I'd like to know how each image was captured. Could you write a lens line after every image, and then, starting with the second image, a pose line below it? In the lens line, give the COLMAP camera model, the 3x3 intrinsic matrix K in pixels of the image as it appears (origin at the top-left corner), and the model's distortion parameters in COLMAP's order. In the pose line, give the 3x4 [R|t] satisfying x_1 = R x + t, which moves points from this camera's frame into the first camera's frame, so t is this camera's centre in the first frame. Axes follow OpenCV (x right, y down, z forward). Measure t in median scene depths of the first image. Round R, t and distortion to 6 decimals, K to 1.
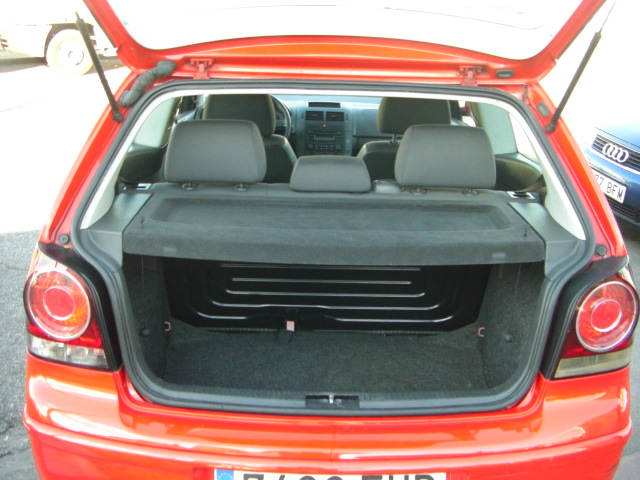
lens RADIAL K [[736.0, 0, 302.6], [0, 736.0, 239.4], [0, 0, 1]] dist [-0.125662, -0.000568]
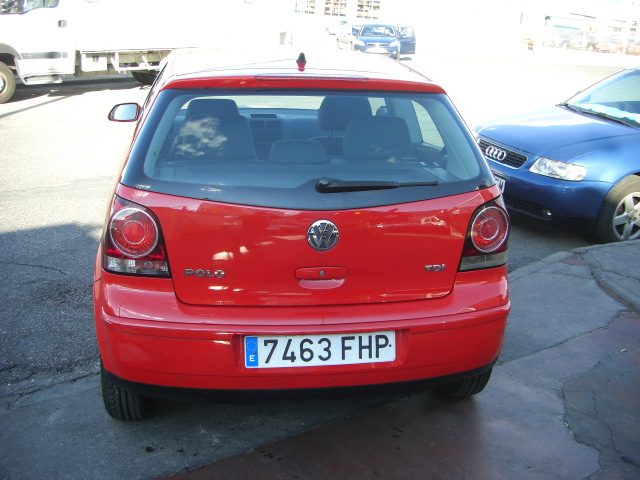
lens RADIAL K [[725.7, 0, 320.0], [0, 725.7, 240.0], [0, 0, 1]] dist [-0.156815, 0.028235]
pose [[0.986489, -0.034403, 0.160177, -0.154289], [0.040101, 0.998668, -0.032476, 0.131432], [-0.158847, 0.038461, 0.986554, -0.388100]]
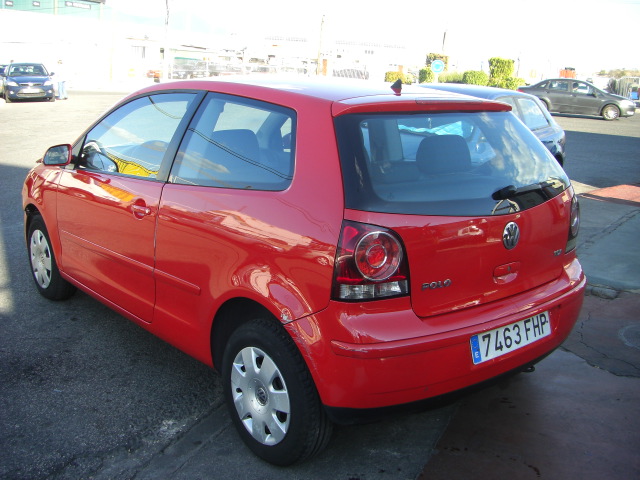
lens RADIAL K [[725.7, 0, 320.0], [0, 725.7, 240.0], [0, 0, 1]] dist [-0.156815, 0.028235]
pose [[0.762088, -0.148429, 0.630231, -1.057004], [0.202222, 0.979241, -0.013905, 0.043445], [-0.615084, 0.138043, 0.776283, -0.055339]]
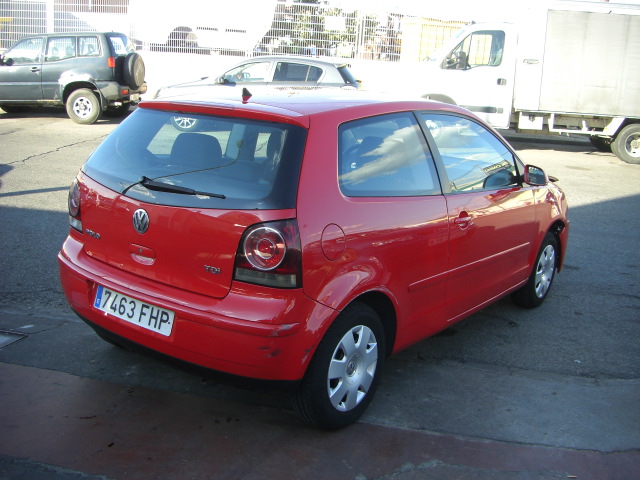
lens RADIAL K [[725.7, 0, 320.0], [0, 725.7, 240.0], [0, 0, 1]] dist [-0.156815, 0.028235]
pose [[0.798310, 0.165847, -0.578962, 1.192575], [-0.234041, 0.971208, -0.044503, 0.104449], [0.554911, 0.171028, 0.814139, -0.248849]]
